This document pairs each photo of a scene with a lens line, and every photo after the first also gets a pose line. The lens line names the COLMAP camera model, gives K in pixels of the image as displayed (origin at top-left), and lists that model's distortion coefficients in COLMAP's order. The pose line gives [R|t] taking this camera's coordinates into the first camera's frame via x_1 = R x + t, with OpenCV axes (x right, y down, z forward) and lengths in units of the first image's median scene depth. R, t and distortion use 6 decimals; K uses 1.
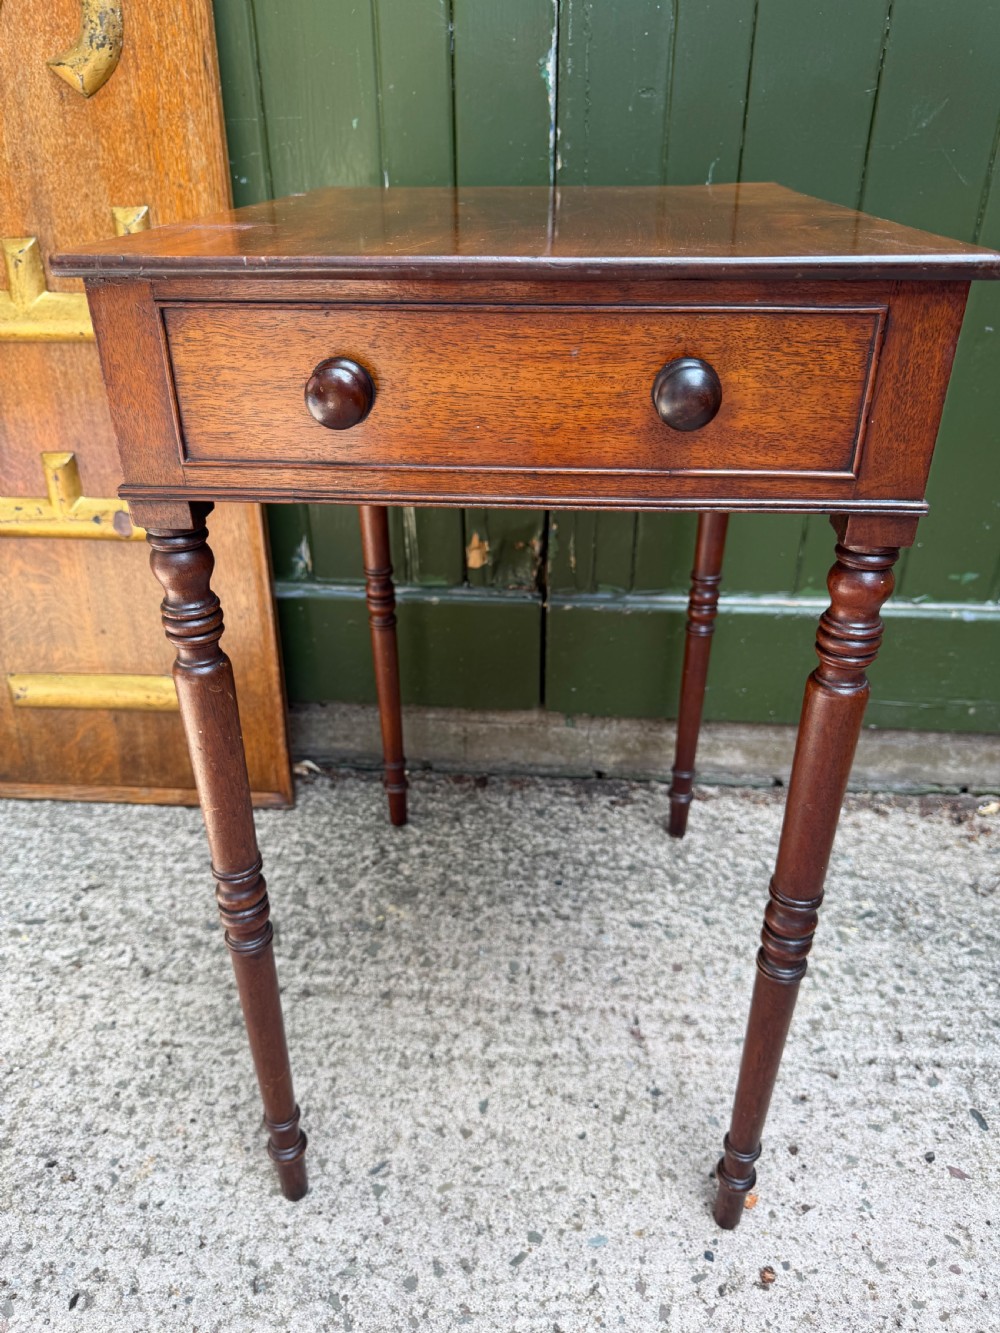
lens RADIAL K [[974.2, 0, 490.7], [0, 974.2, 675.8], [0, 0, 1]] dist [0.000268, -0.015307]
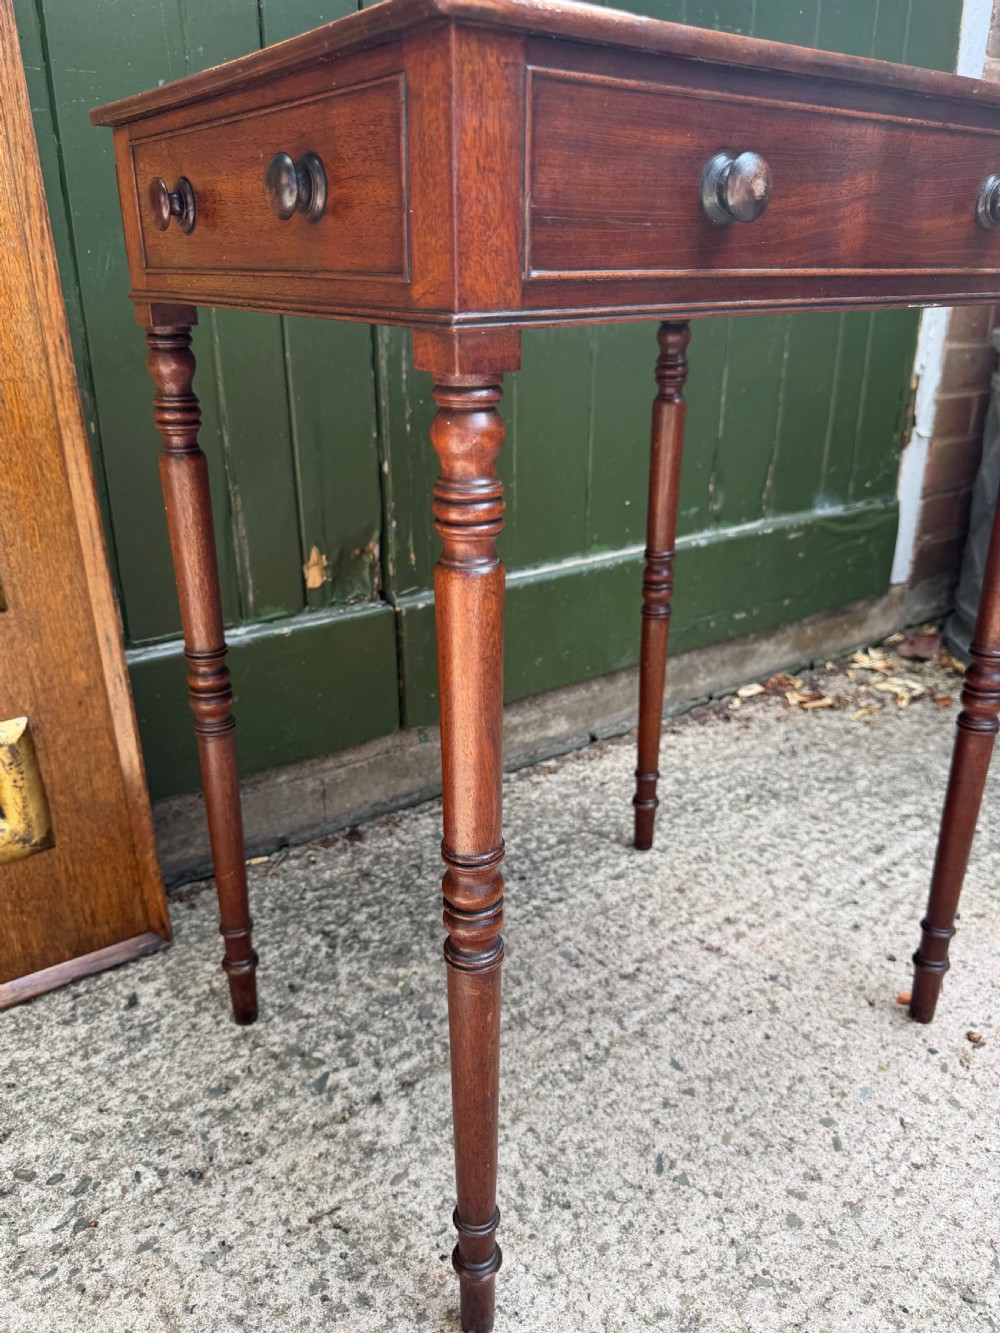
lens RADIAL K [[1034.4, 0, 510.2], [0, 1034.4, 667.2], [0, 0, 1]] dist [0.005630, -0.021428]
pose [[0.751139, -0.236514, 0.616321, -0.595493], [0.321716, 0.946395, -0.028911, 0.052531], [-0.576445, 0.219997, 0.786964, 0.205613]]
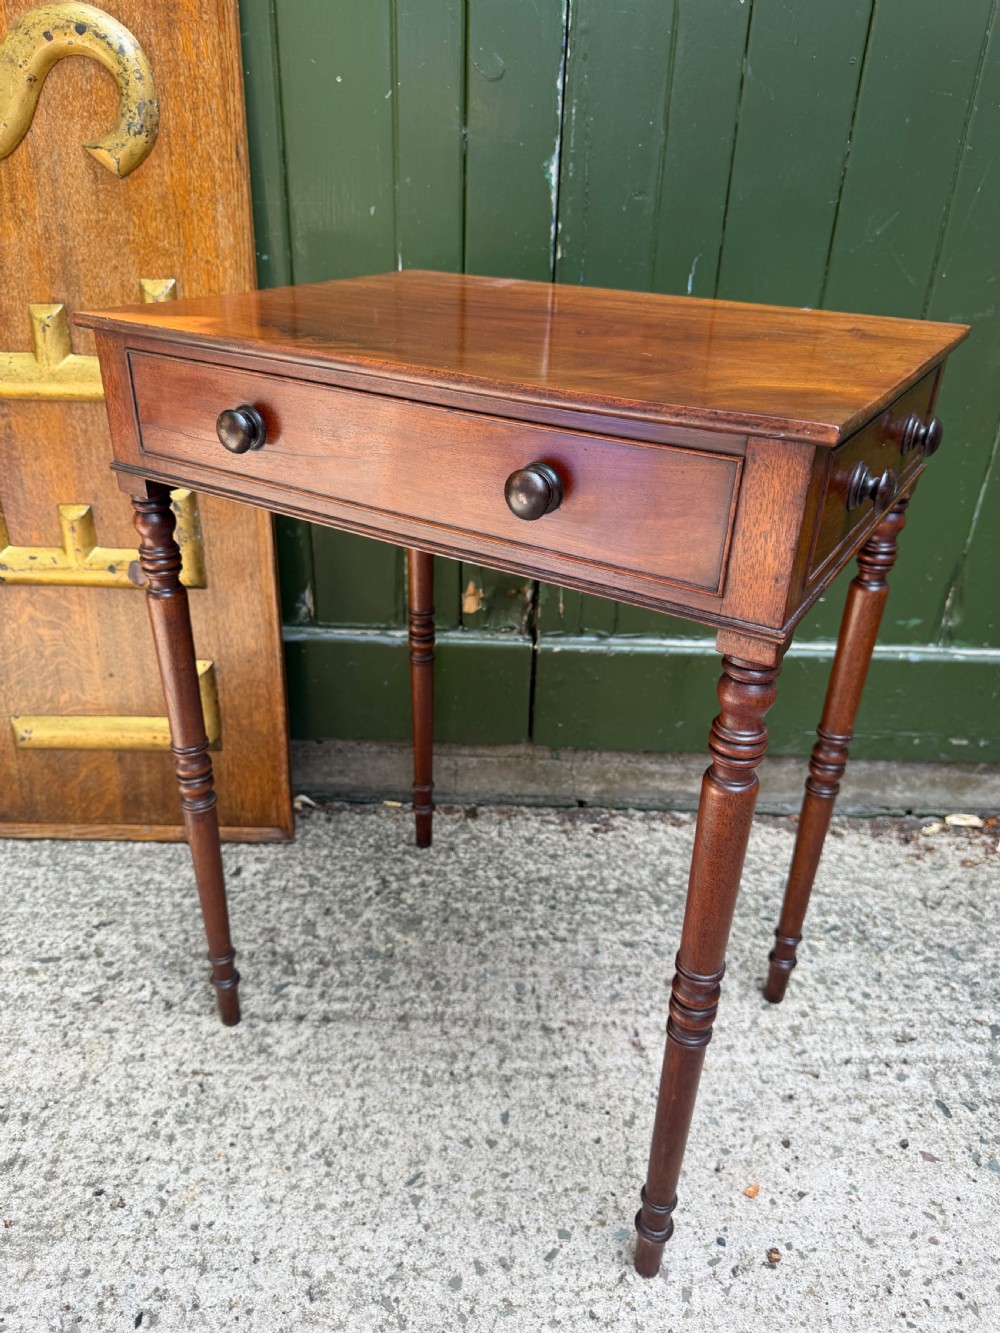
lens RADIAL K [[974.2, 0, 500.7], [0, 974.2, 670.0], [0, 0, 1]] dist [0.000268, -0.015307]
pose [[0.995816, -0.005766, 0.091202, -0.098748], [0.008177, 0.999626, -0.026083, -0.024927], [-0.091017, 0.026720, 0.995491, -0.082421]]
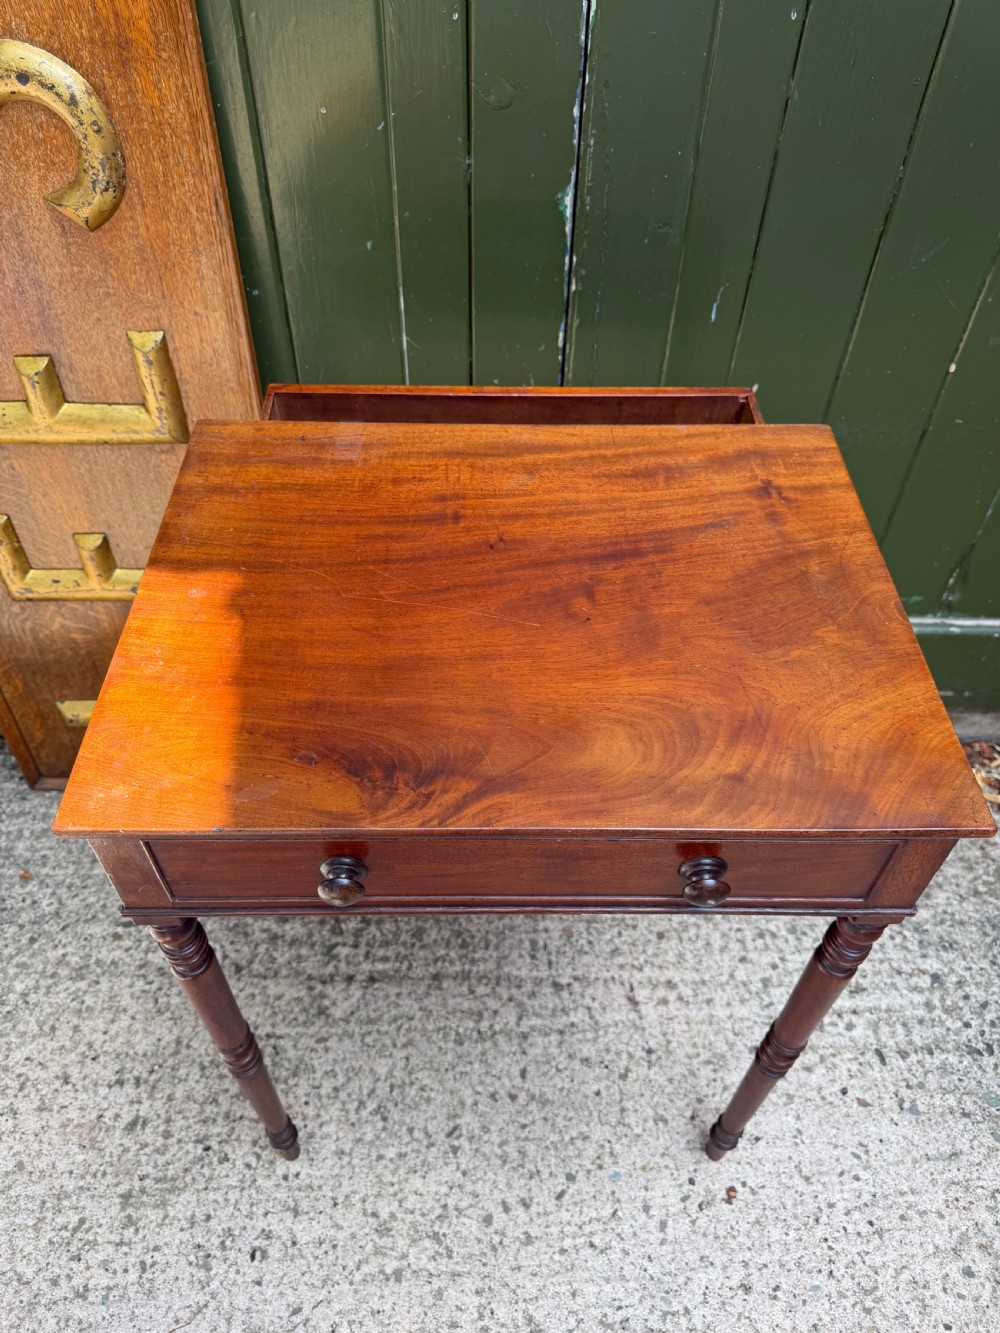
lens RADIAL K [[974.2, 0, 499.5], [0, 974.2, 669.8], [0, 0, 1]] dist [0.000268, -0.015307]
pose [[0.995996, -0.049774, 0.074257, -0.102283], [0.023903, 0.948690, 0.315302, -0.465482], [-0.086141, -0.312264, 0.946082, -0.084129]]
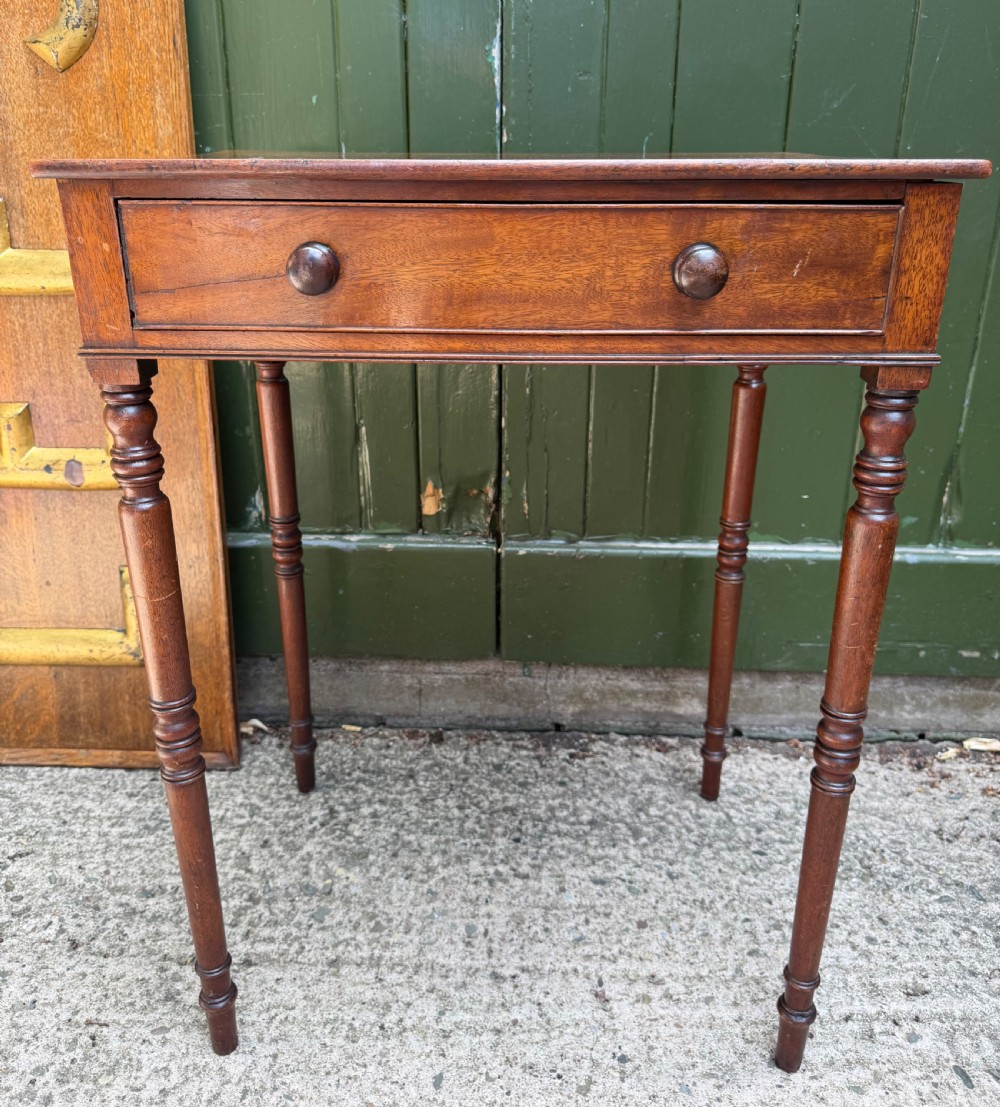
lens RADIAL K [[975.9, 0, 498.3], [0, 975.9, 502.5], [0, 0, 1]] dist [-0.021316, 0.015624]
pose [[0.998709, -0.005967, 0.050442, 0.006232], [0.013919, 0.987213, -0.158796, 0.043815], [-0.048849, 0.159293, 0.986022, 0.003453]]
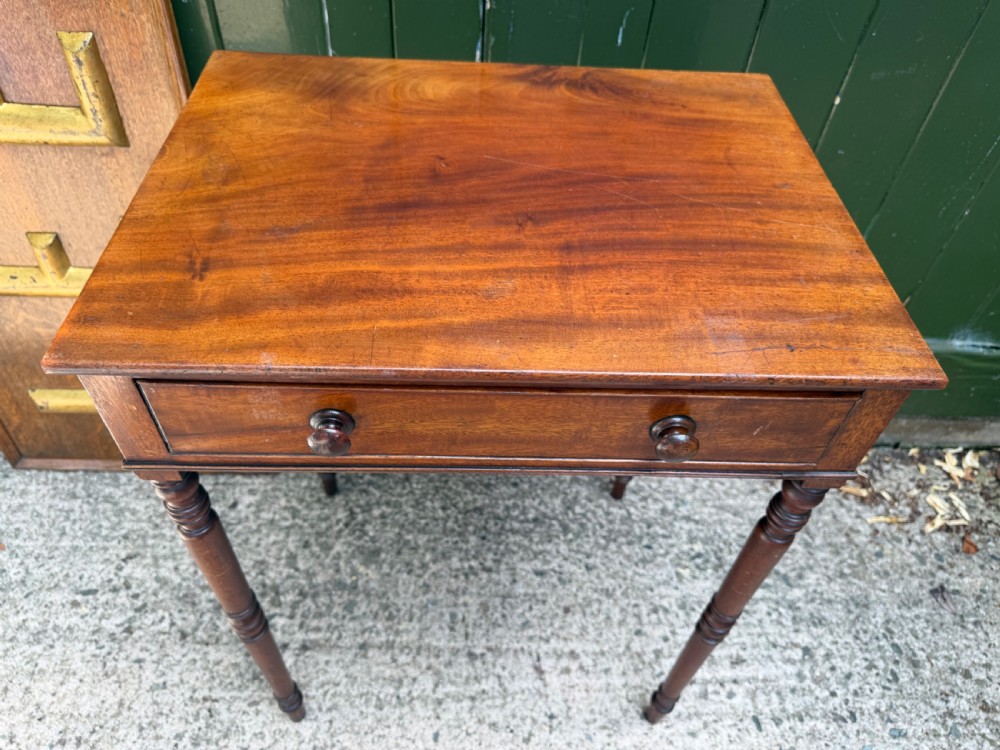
lens RADIAL K [[730.8, 0, 499.8], [0, 730.8, 380.1], [0, 0, 1]] dist [0.000268, -0.015307]
pose [[0.993834, -0.026274, 0.107723, -0.014773], [-0.008821, 0.949706, 0.313019, -0.382148], [-0.110529, -0.312039, 0.943618, 0.105683]]
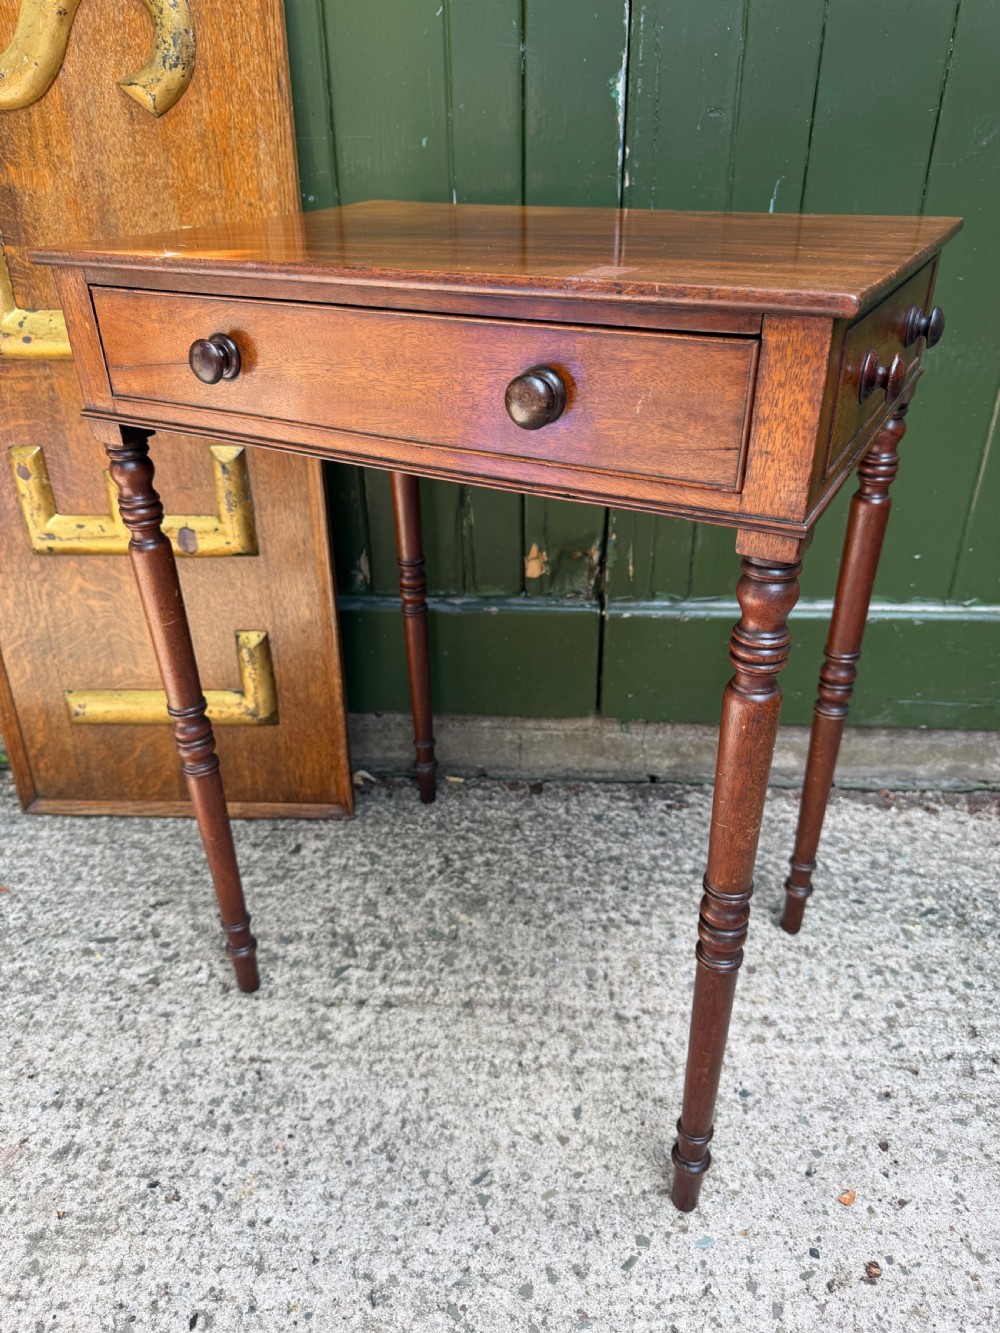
lens RADIAL K [[974.2, 0, 503.3], [0, 974.2, 672.2], [0, 0, 1]] dist [0.000268, -0.015307]
pose [[0.999455, -0.018082, 0.027604, -0.095256], [0.018058, 0.999836, 0.001104, -0.017819], [-0.027619, -0.000605, 0.999618, -0.011057]]
